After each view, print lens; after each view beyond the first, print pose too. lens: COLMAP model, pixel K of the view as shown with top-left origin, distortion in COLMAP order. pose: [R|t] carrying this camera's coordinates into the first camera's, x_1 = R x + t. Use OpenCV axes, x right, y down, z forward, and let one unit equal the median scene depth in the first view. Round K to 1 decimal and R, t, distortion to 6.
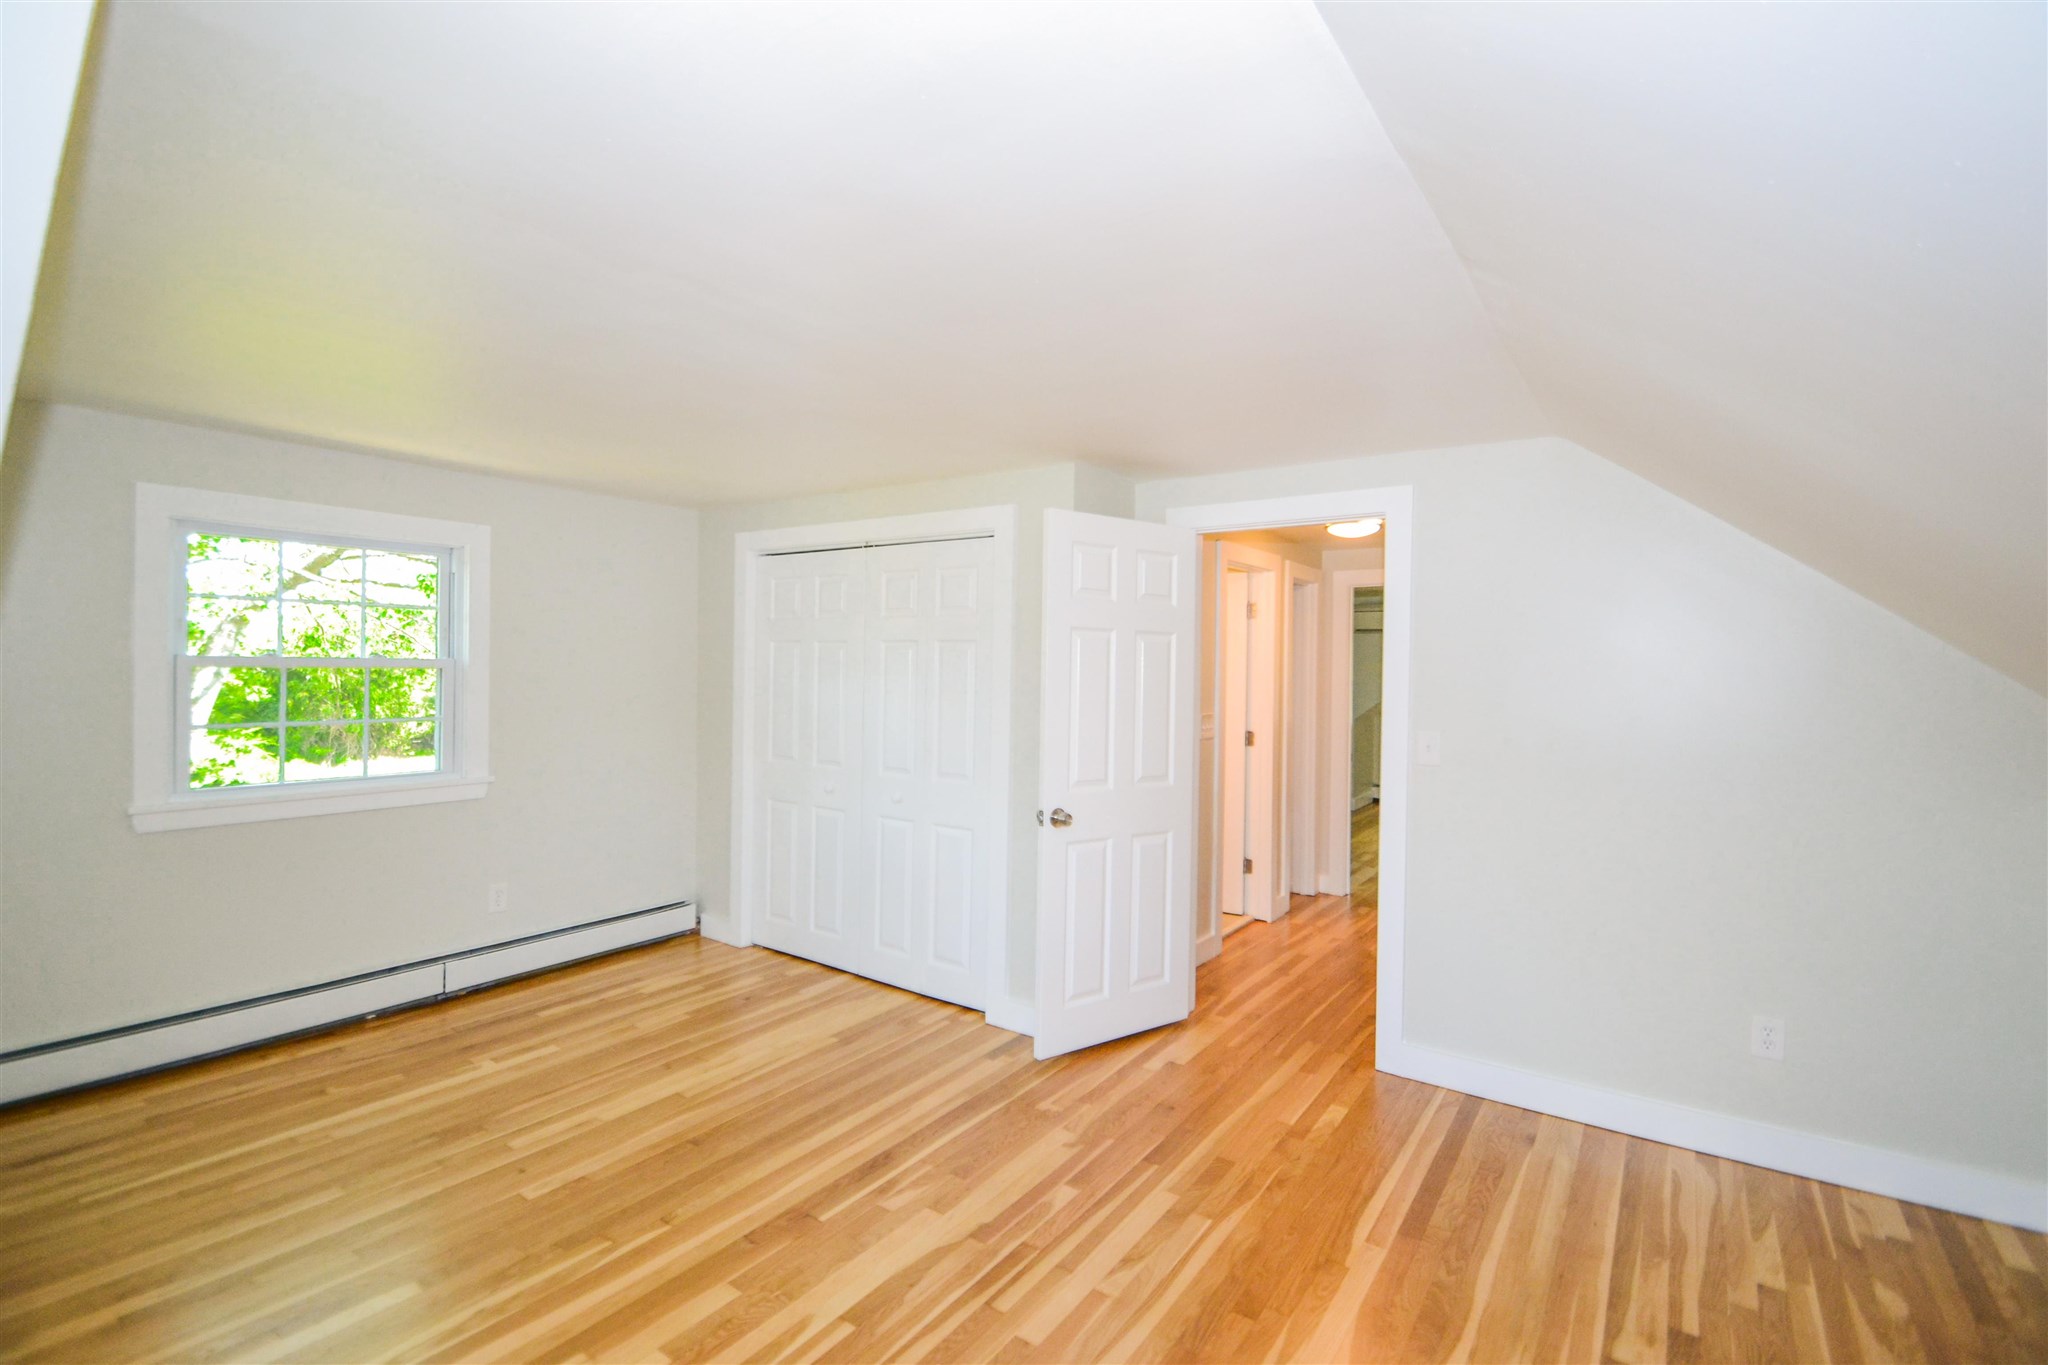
lens RADIAL K [[940.0, 0, 996.1], [0, 940.0, 669.4], [0, 0, 1]] dist [0.010229, -0.016718]
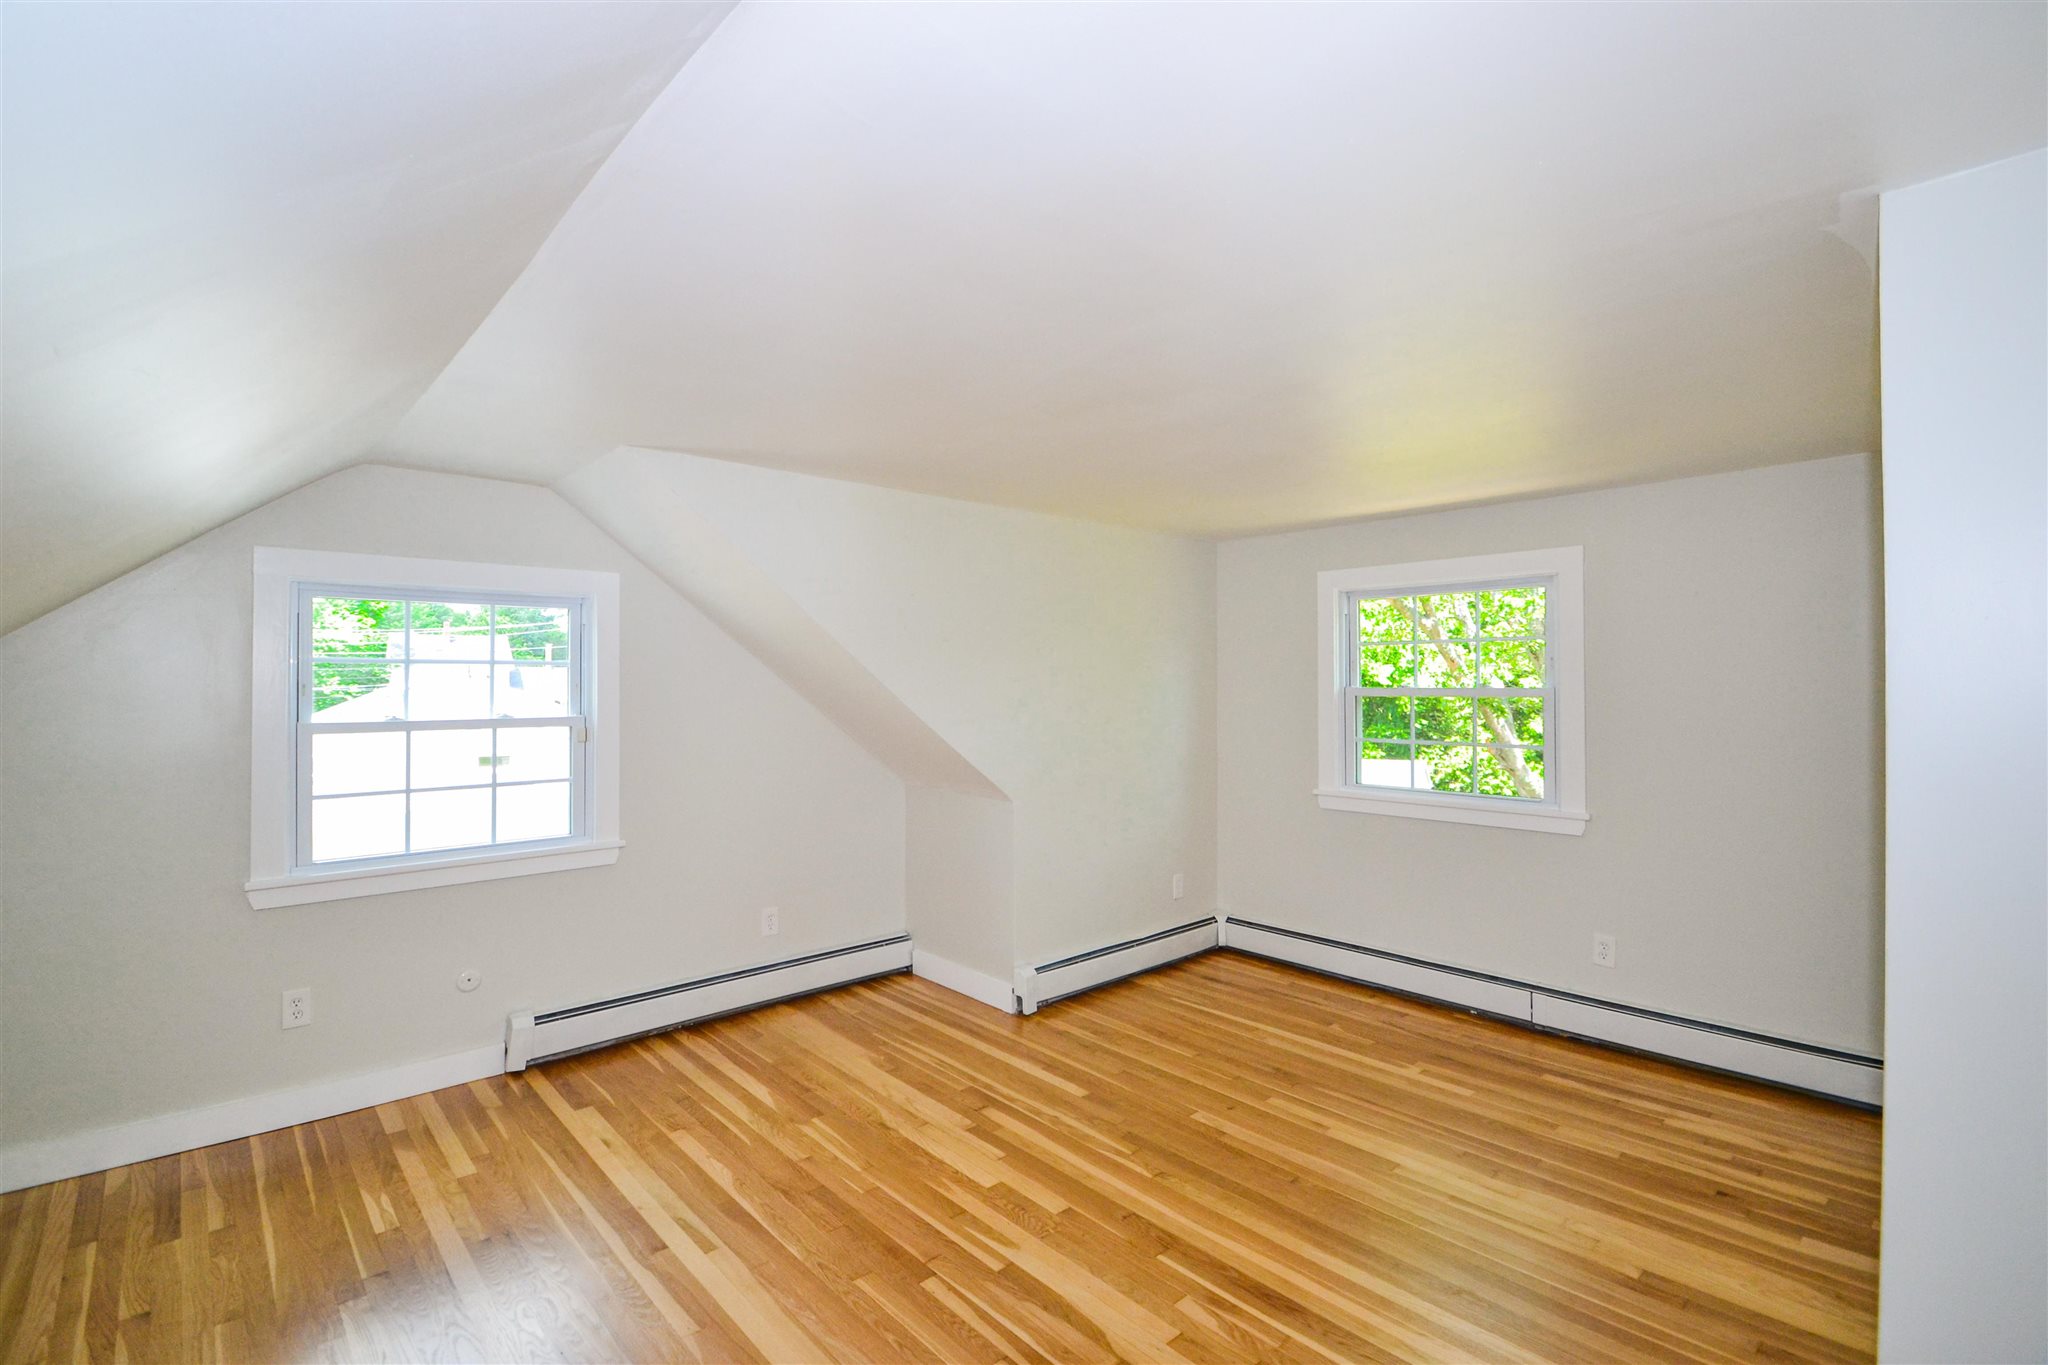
lens RADIAL K [[940.0, 0, 996.1], [0, 940.0, 669.4], [0, 0, 1]] dist [0.010229, -0.016718]
pose [[-0.234138, -0.027765, -0.971807, 0.695106], [-0.005088, 0.999613, -0.027334, -0.000949], [0.972190, -0.001456, -0.234189, 0.895499]]
